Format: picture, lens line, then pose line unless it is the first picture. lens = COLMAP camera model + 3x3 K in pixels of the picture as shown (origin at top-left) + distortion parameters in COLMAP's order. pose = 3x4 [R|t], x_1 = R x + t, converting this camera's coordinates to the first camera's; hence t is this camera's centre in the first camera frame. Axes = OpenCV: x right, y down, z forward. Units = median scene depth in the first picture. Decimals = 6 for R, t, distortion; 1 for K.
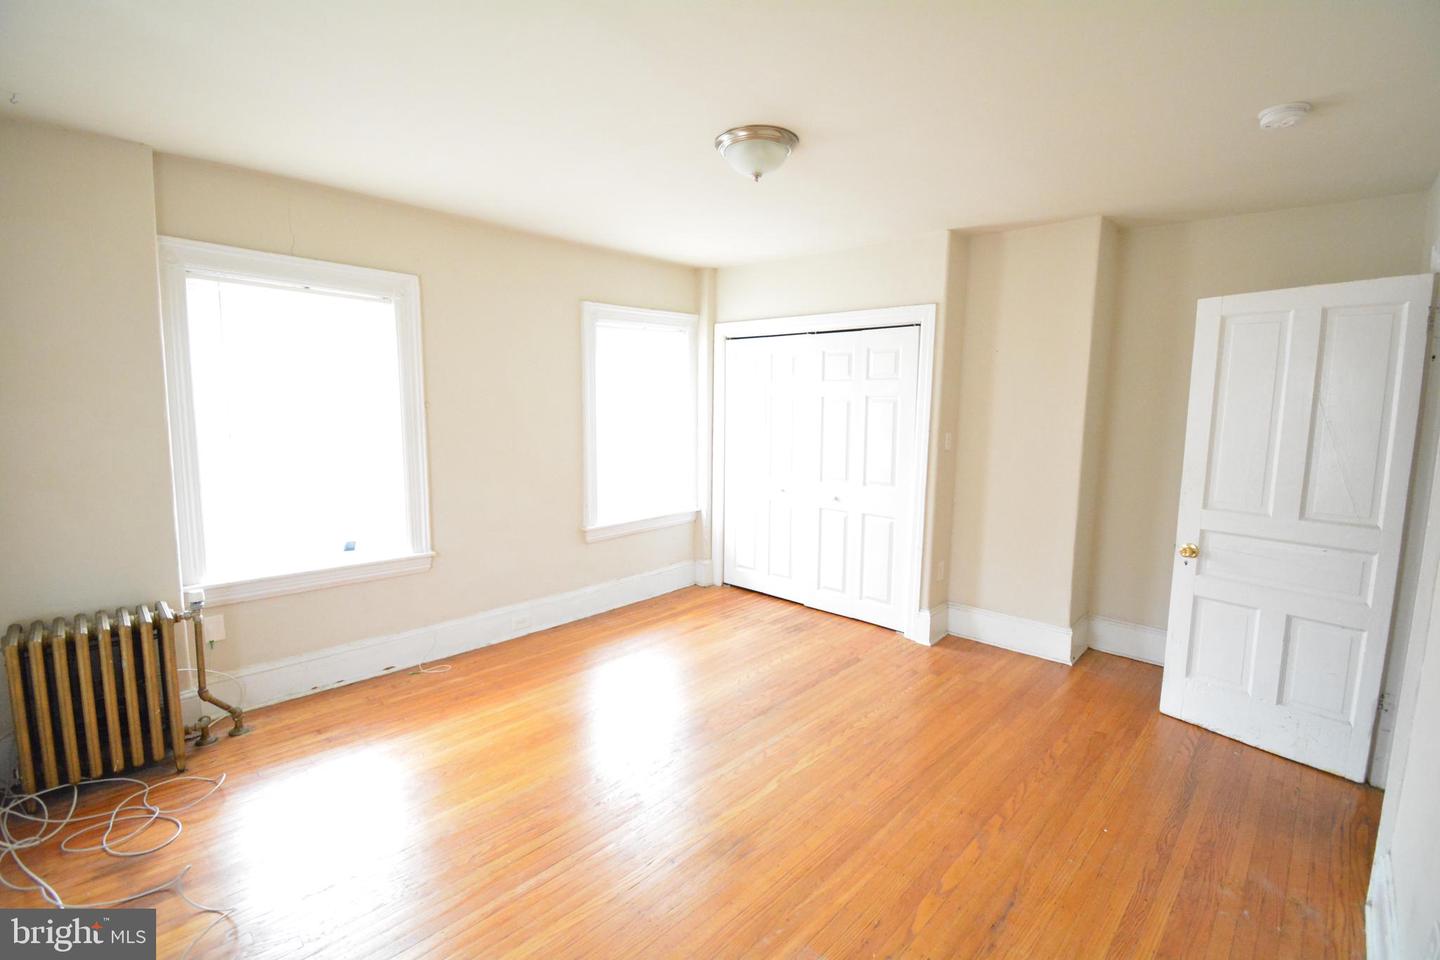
lens RADIAL K [[634.8, 0, 718.4], [0, 634.8, 472.1], [0, 0, 1]] dist [0.023344, -0.028156]
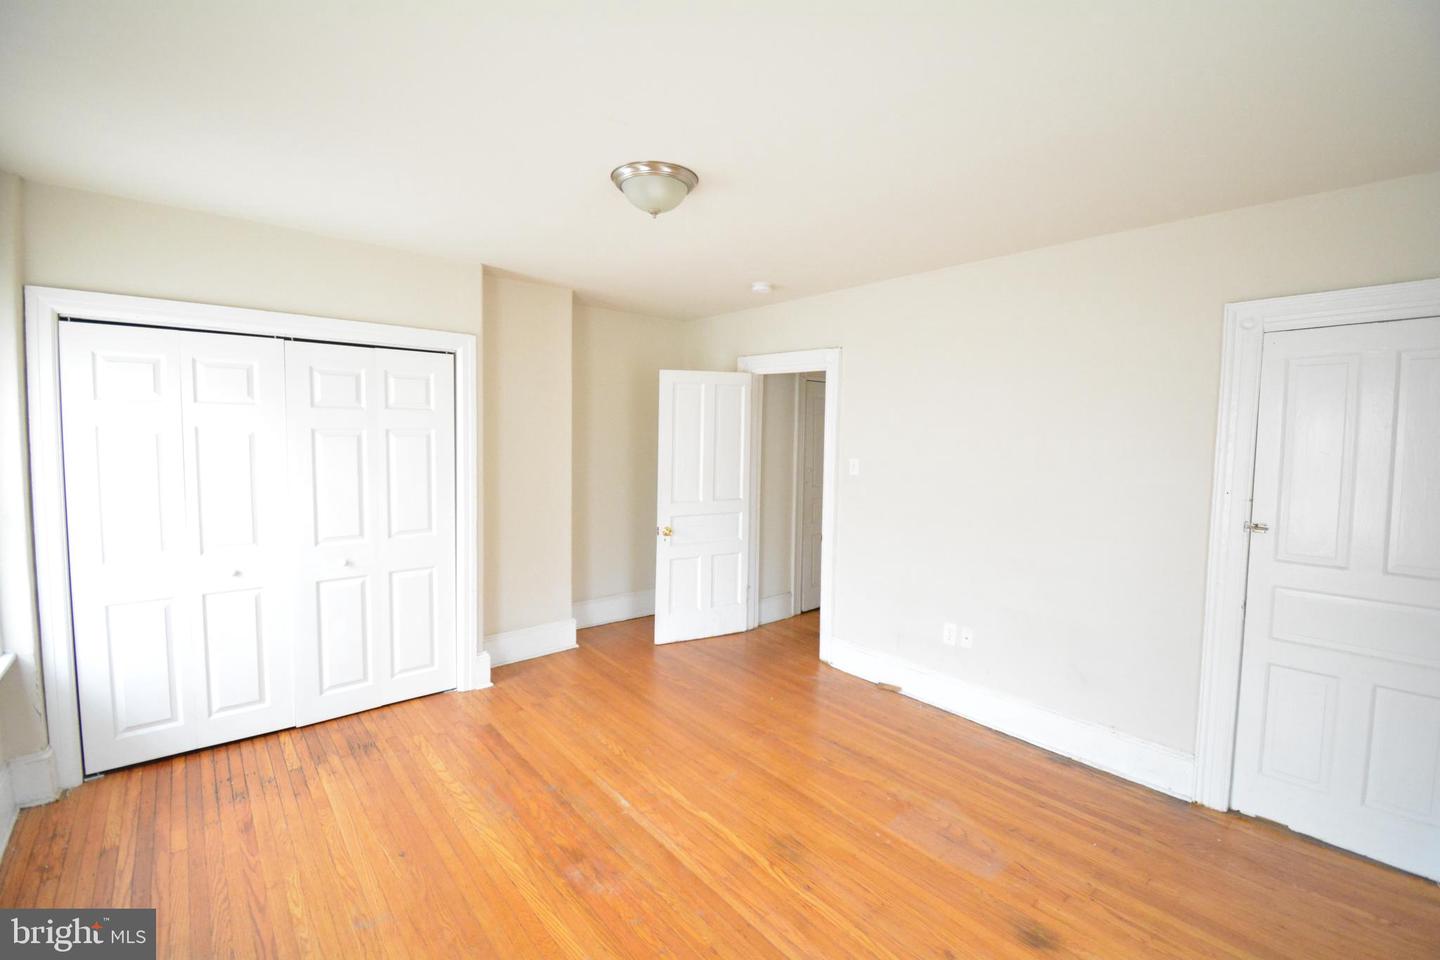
lens RADIAL K [[634.8, 0, 718.4], [0, 634.8, 472.1], [0, 0, 1]] dist [0.023344, -0.028156]
pose [[0.108469, -0.069149, 0.991692, -0.588746], [0.102260, 0.993062, 0.058060, -0.074037], [-0.988826, 0.095113, 0.114787, 0.530860]]
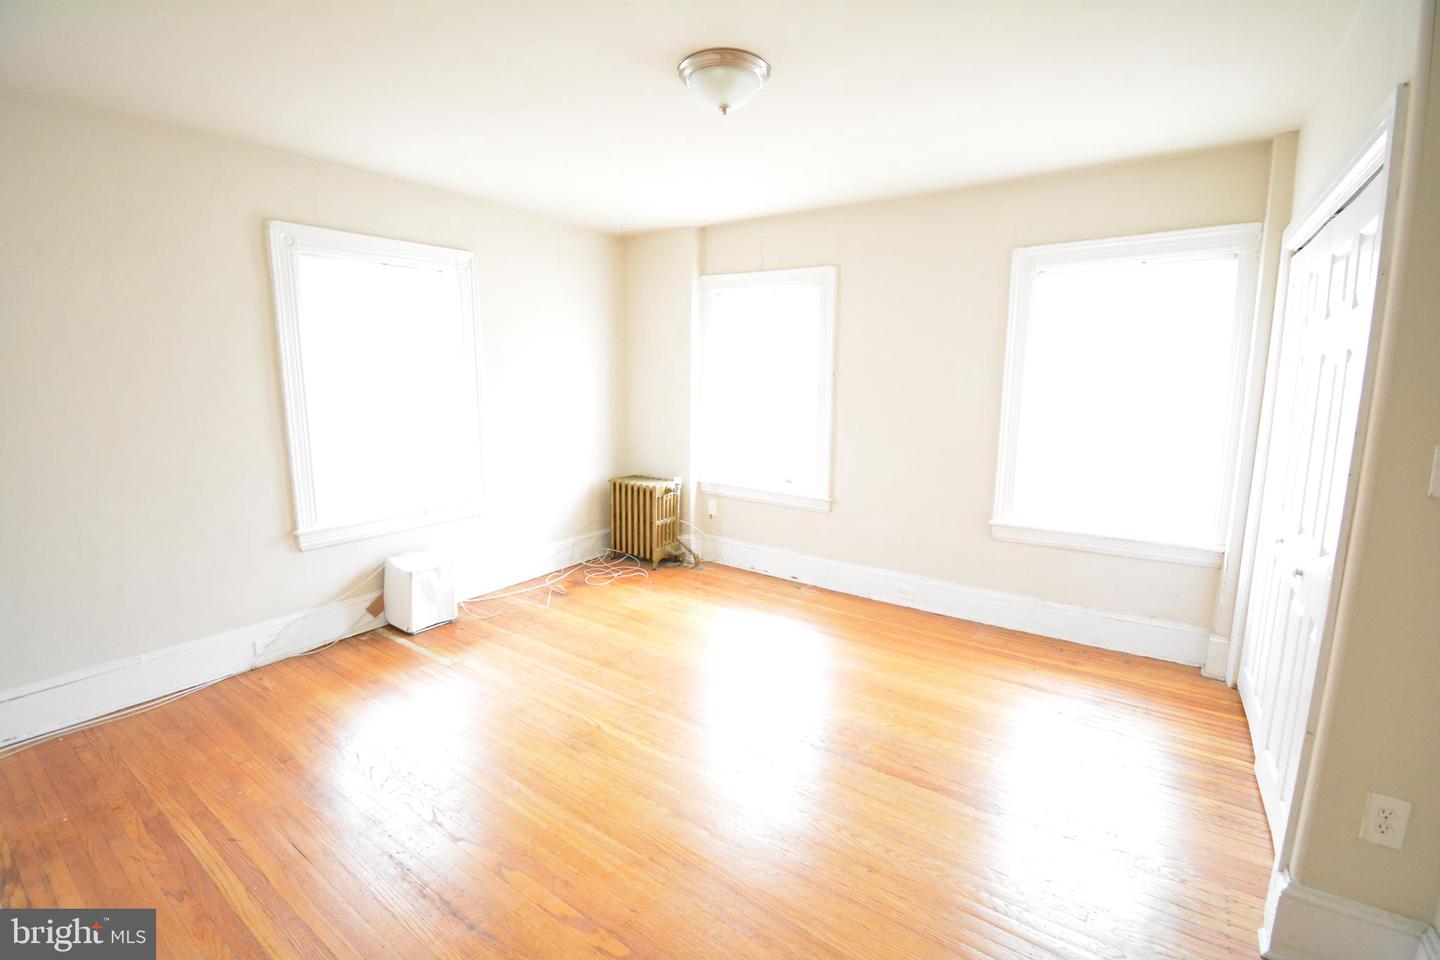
lens RADIAL K [[634.8, 0, 718.4], [0, 634.8, 472.1], [0, 0, 1]] dist [0.023344, -0.028156]
pose [[0.139741, 0.140042, -0.980235, 0.650548], [-0.118375, 0.985211, 0.123877, -0.043655], [0.983087, 0.098725, 0.154252, 0.578848]]
